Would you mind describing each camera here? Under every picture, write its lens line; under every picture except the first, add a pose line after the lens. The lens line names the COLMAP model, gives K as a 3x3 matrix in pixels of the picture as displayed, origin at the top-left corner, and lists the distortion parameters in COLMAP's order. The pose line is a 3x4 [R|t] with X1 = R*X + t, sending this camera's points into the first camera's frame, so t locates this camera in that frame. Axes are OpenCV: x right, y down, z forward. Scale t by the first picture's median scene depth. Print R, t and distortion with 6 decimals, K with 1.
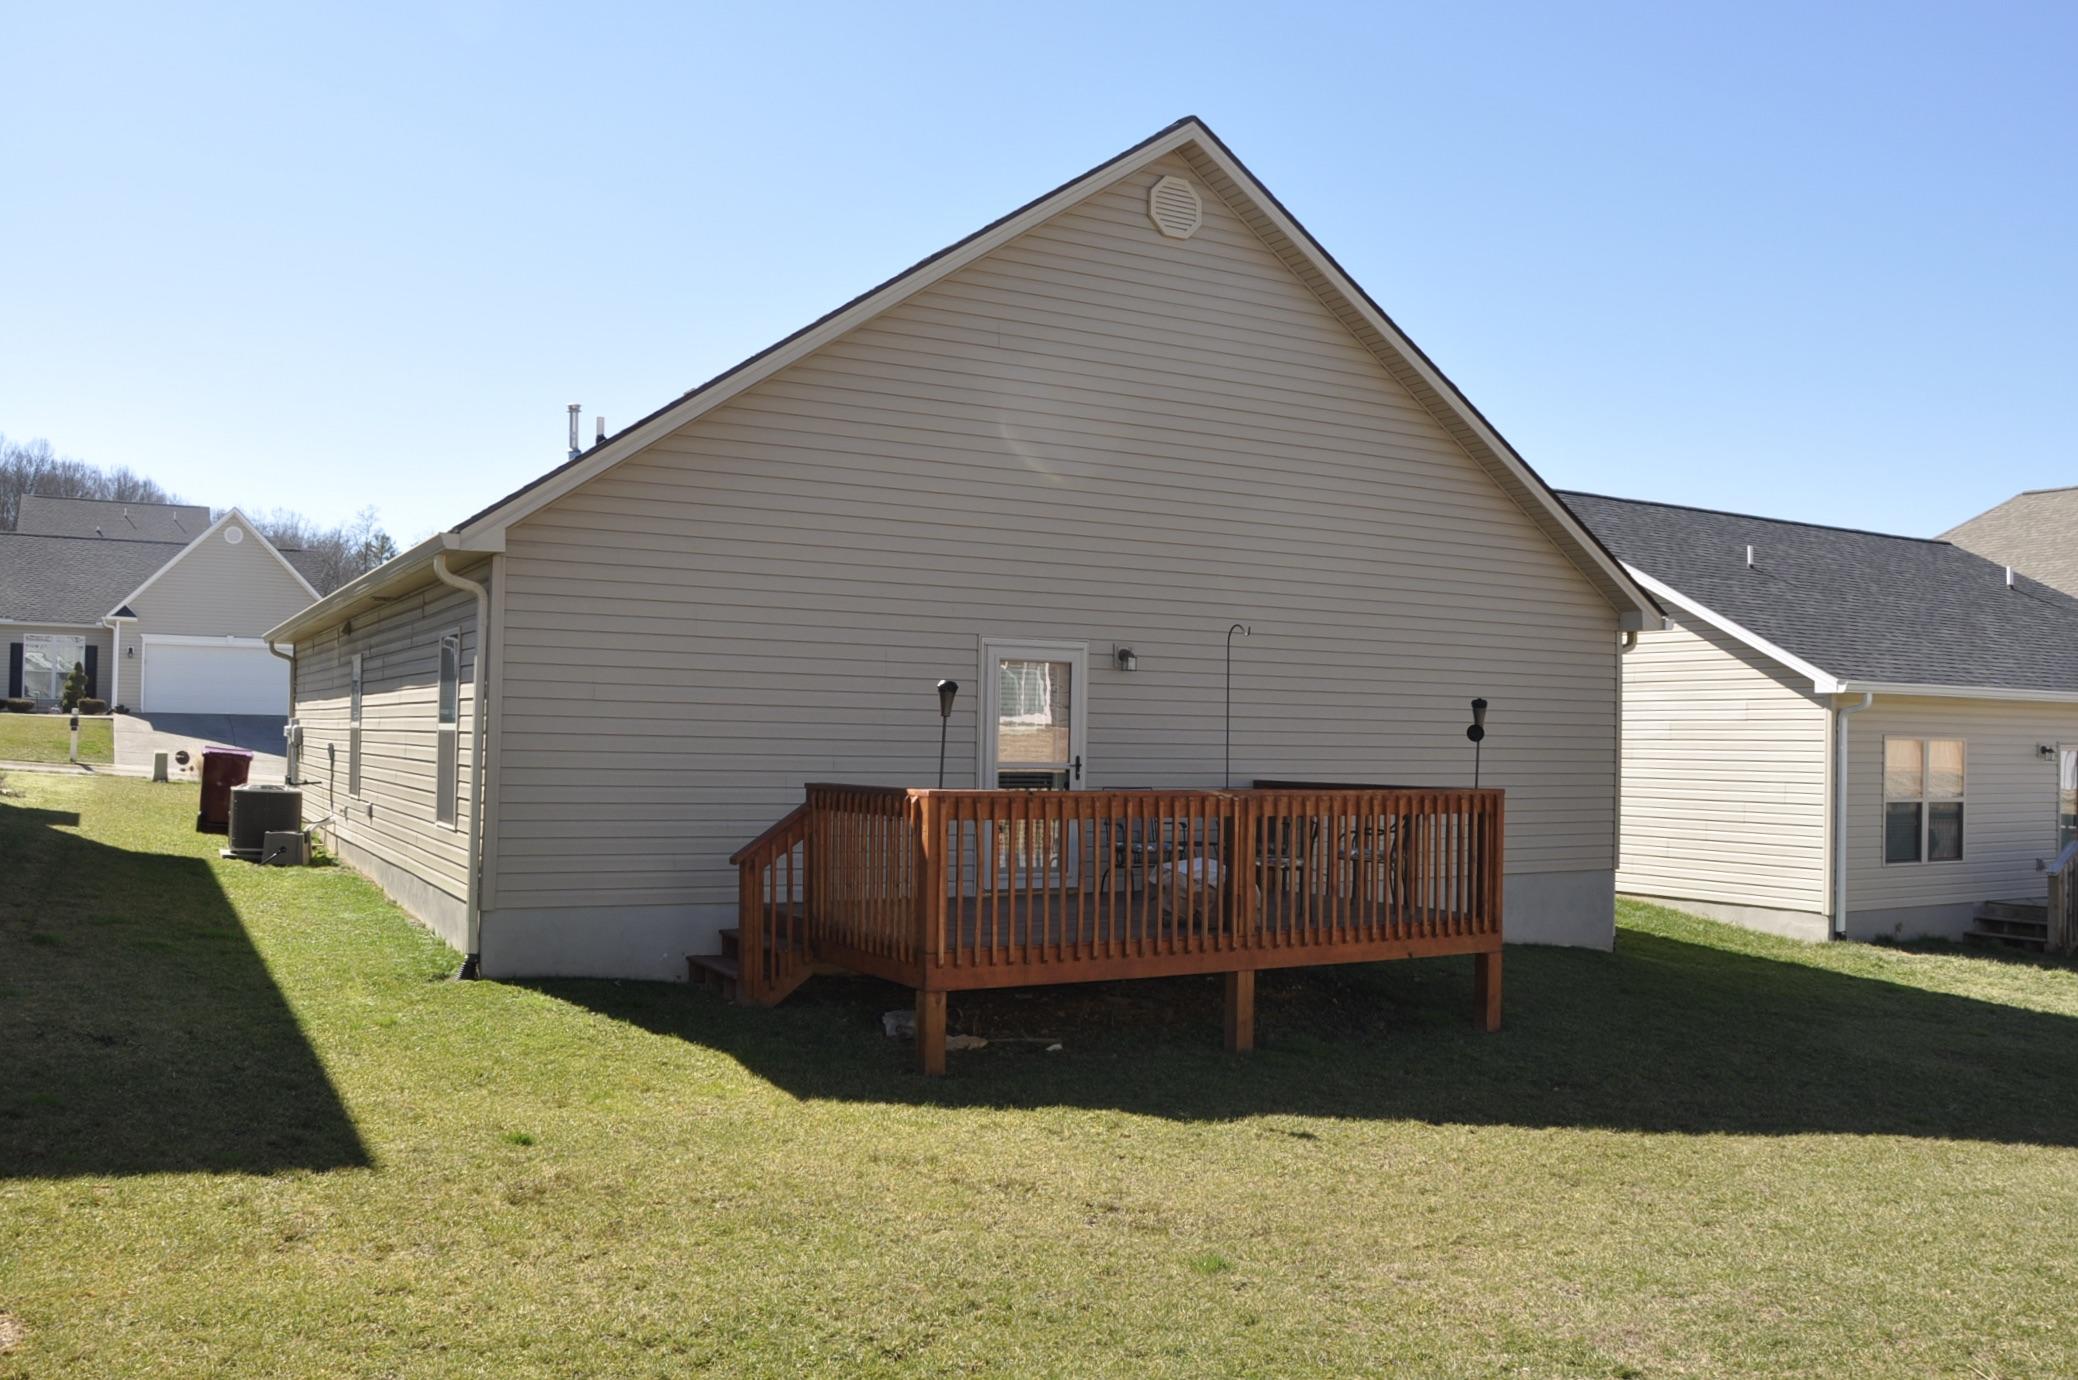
lens RADIAL K [[1616.3, 0, 1039.0], [0, 1616.3, 690.0], [0, 0, 1]] dist [-0.002464, -0.000368]
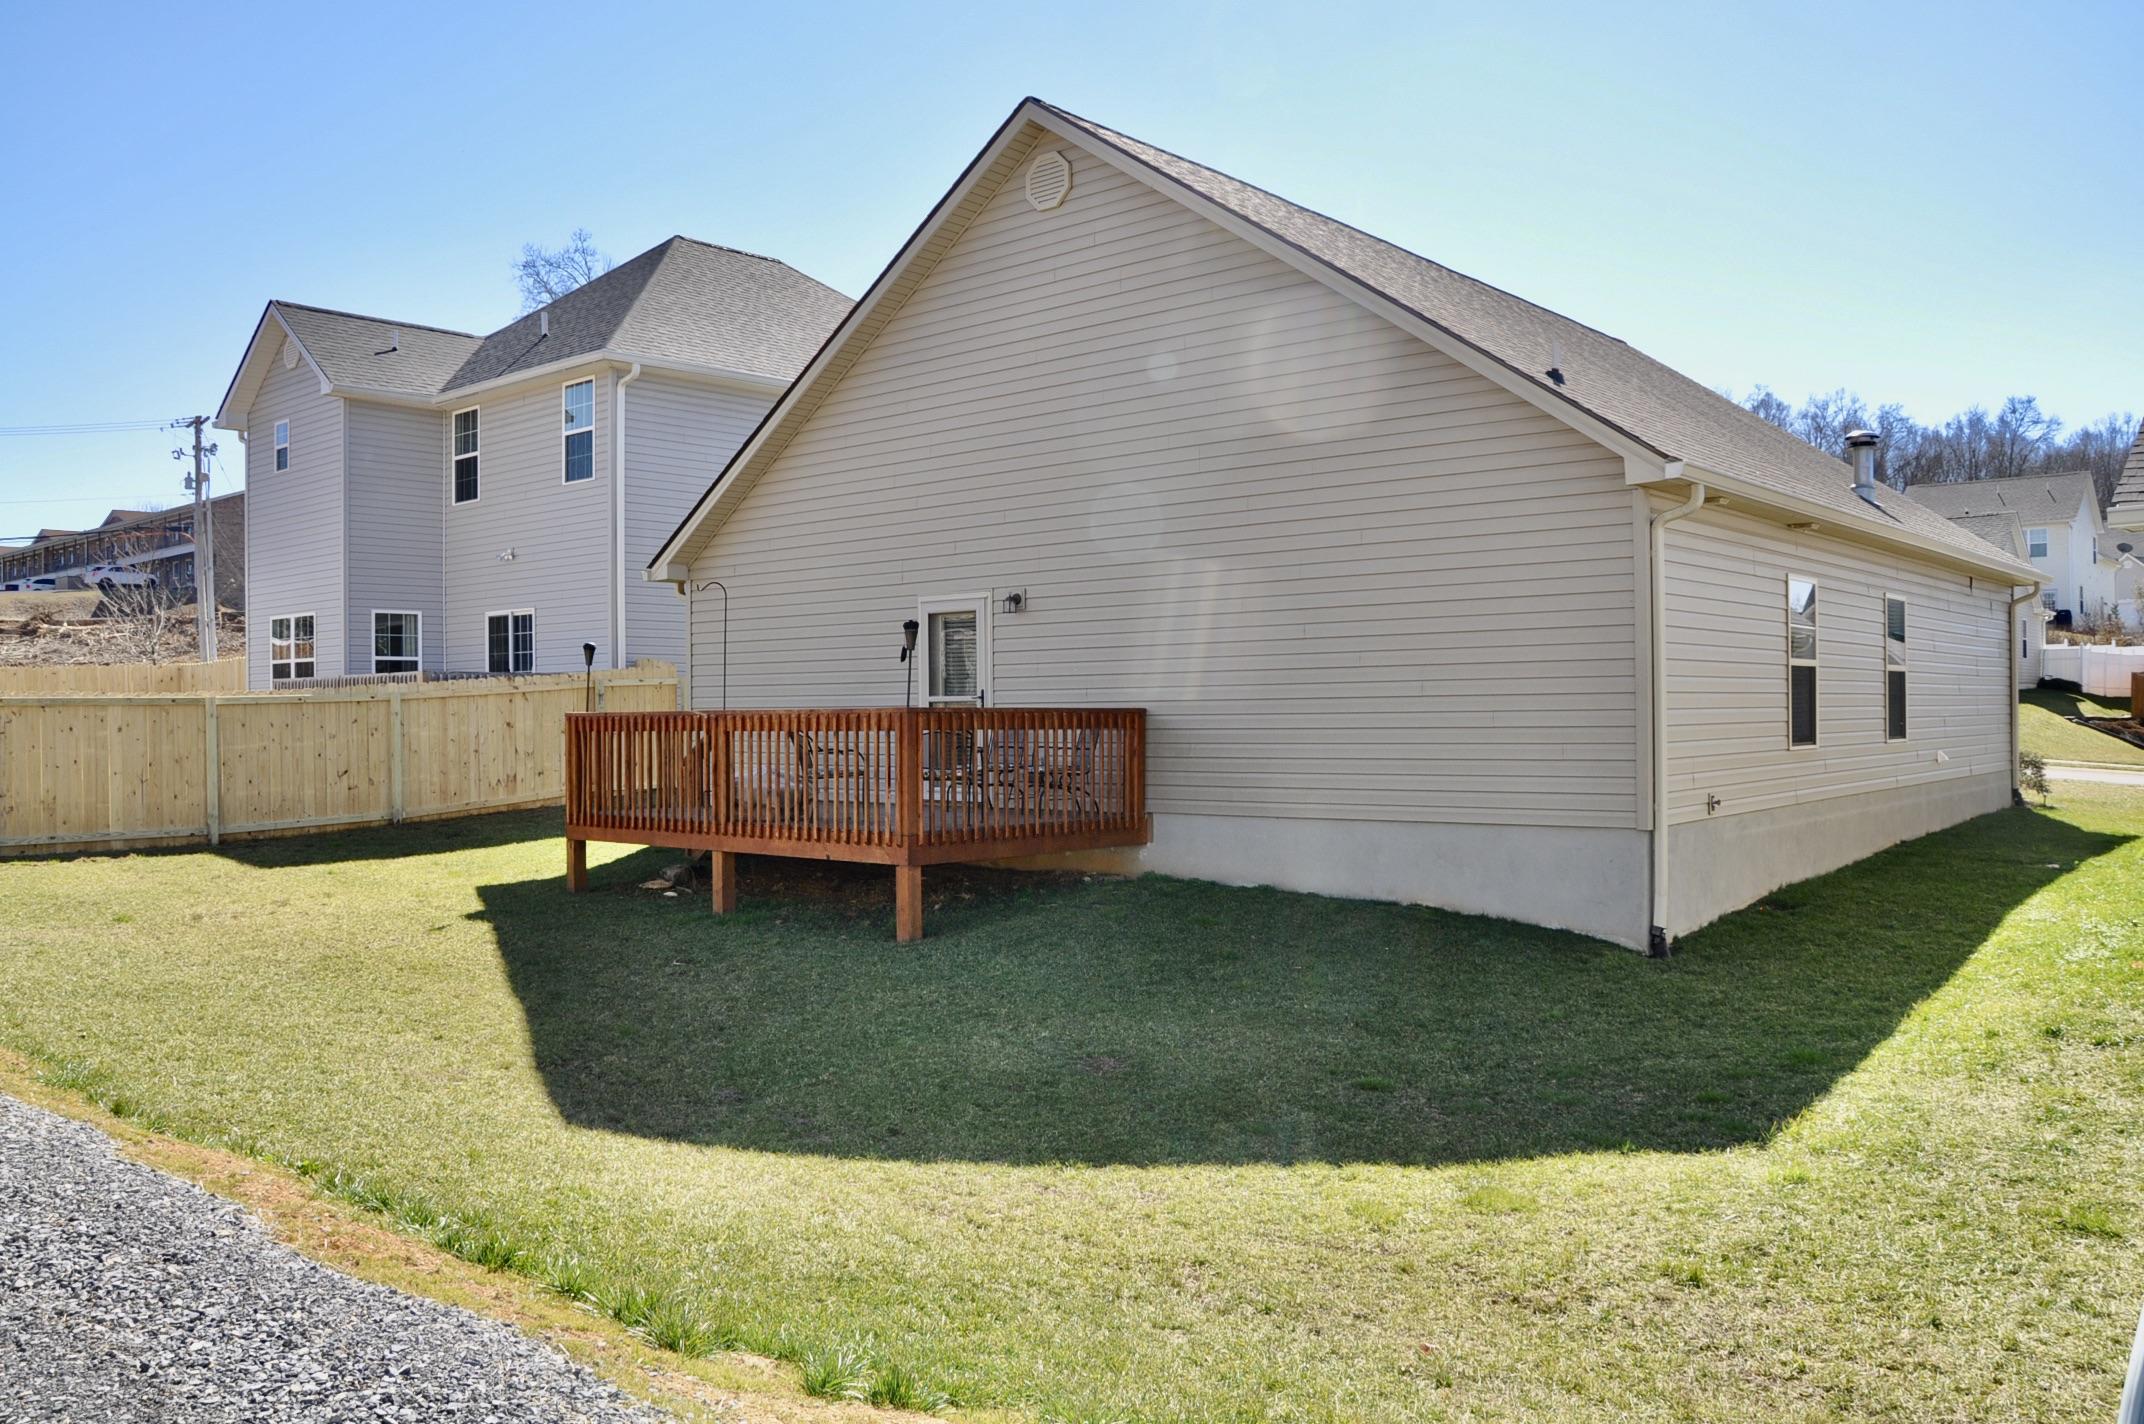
lens RADIAL K [[1667.6, 0, 1072.0], [0, 1667.6, 712.0], [0, 0, 1]] dist [-0.002464, -0.000368]
pose [[0.329816, -0.020951, -0.943813, 1.317813], [0.041674, 0.999102, -0.007615, 0.076358], [0.943125, -0.036821, 0.330393, 0.747495]]
